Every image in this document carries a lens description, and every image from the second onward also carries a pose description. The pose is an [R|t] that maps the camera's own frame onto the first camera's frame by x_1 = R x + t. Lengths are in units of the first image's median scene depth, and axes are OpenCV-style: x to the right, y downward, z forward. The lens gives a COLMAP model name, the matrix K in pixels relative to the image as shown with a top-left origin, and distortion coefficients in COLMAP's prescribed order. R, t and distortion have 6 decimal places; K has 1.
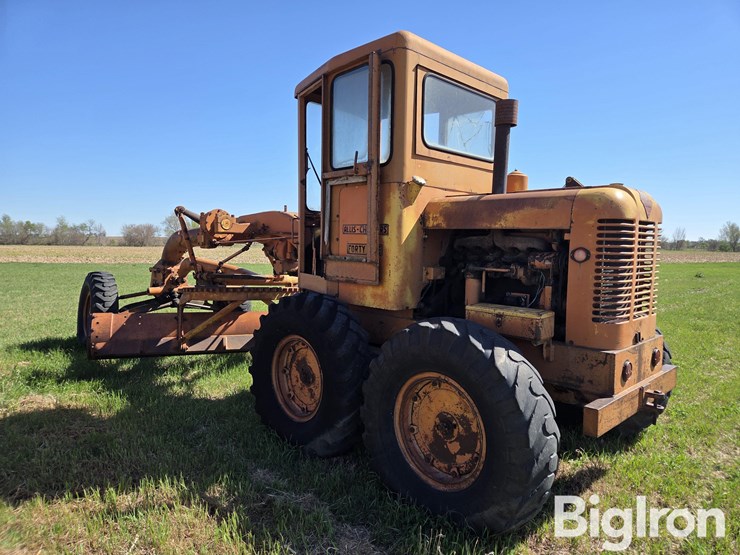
lens RADIAL K [[491.5, 0, 384.6], [0, 491.5, 276.1], [0, 0, 1]] dist [0.073891, -0.064673]
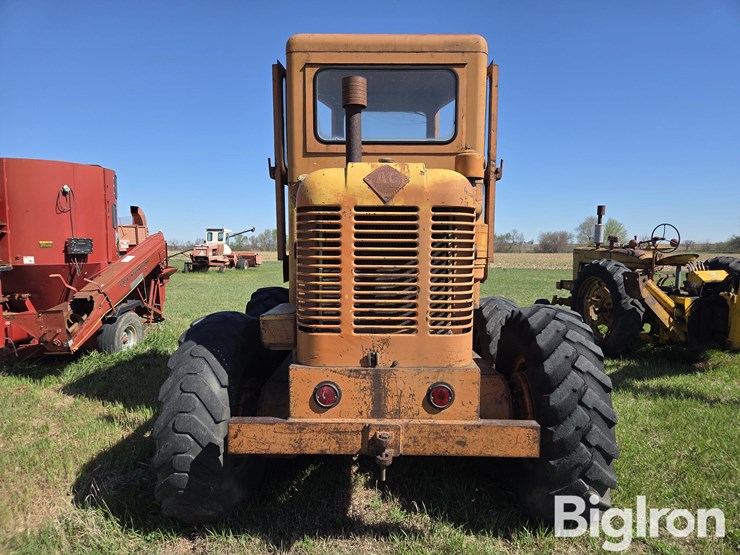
lens RADIAL K [[491.5, 0, 384.6], [0, 491.5, 276.1], [0, 0, 1]] dist [0.073891, -0.064673]
pose [[0.694532, 0.032412, -0.718731, 0.878466], [-0.041550, 0.999124, 0.004905, -0.007187], [0.718261, 0.026457, 0.695271, 0.410981]]
